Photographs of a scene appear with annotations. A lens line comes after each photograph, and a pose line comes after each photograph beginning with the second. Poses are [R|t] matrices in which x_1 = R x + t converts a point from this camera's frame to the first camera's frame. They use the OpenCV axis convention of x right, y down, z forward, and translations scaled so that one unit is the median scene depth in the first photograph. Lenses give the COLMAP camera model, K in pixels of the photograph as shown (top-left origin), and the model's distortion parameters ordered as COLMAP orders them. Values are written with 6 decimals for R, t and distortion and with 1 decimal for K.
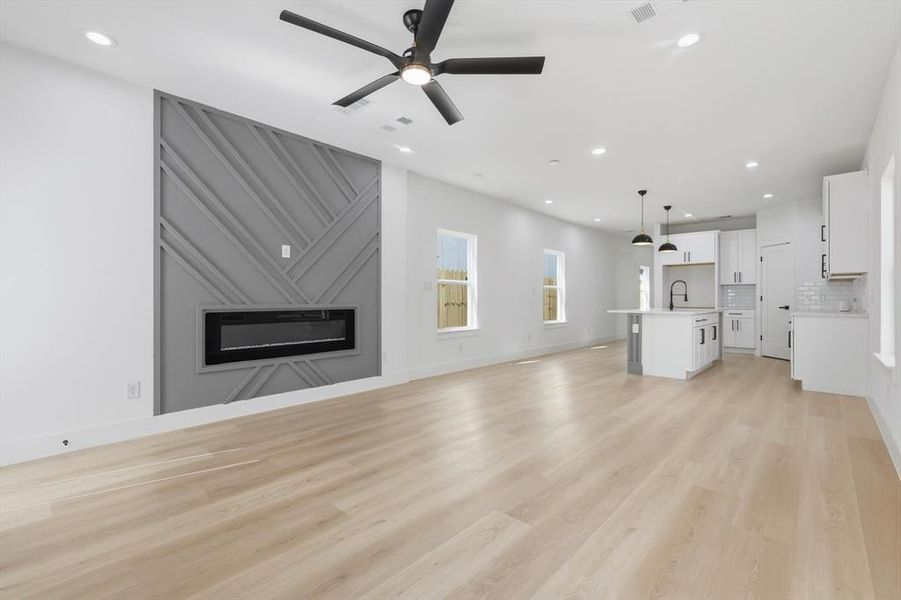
lens RADIAL K [[401.3, 0, 453.0], [0, 401.3, 300.5], [0, 0, 1]] dist [0.001314, -0.000358]
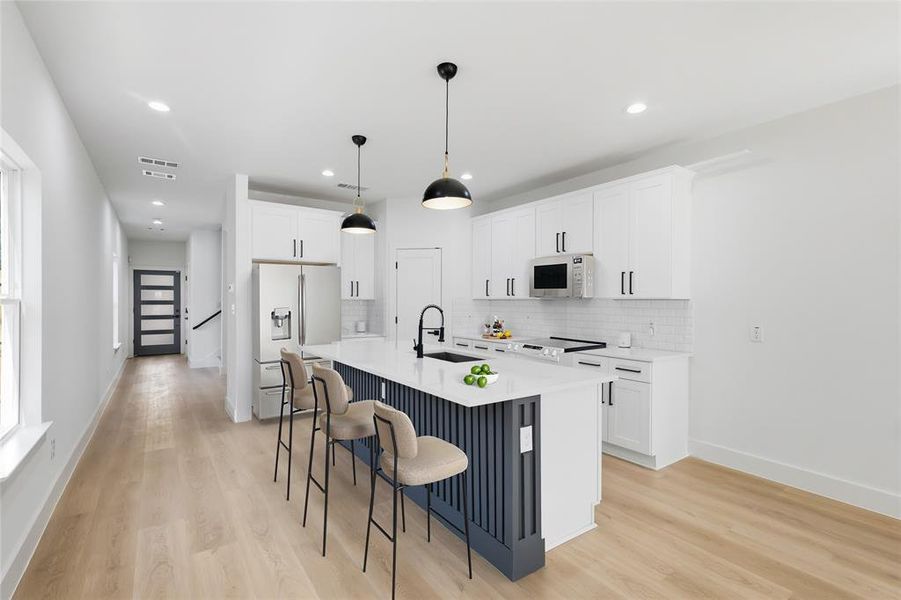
lens RADIAL K [[407.2, 0, 448.5], [0, 407.2, 301.9], [0, 0, 1]] dist [0.031084, -0.000017]
pose [[0.208312, -0.001513, 0.978061, 0.100599], [0.001747, 0.999998, 0.001175, -0.054778], [-0.978061, 0.001464, 0.208314, 1.072772]]
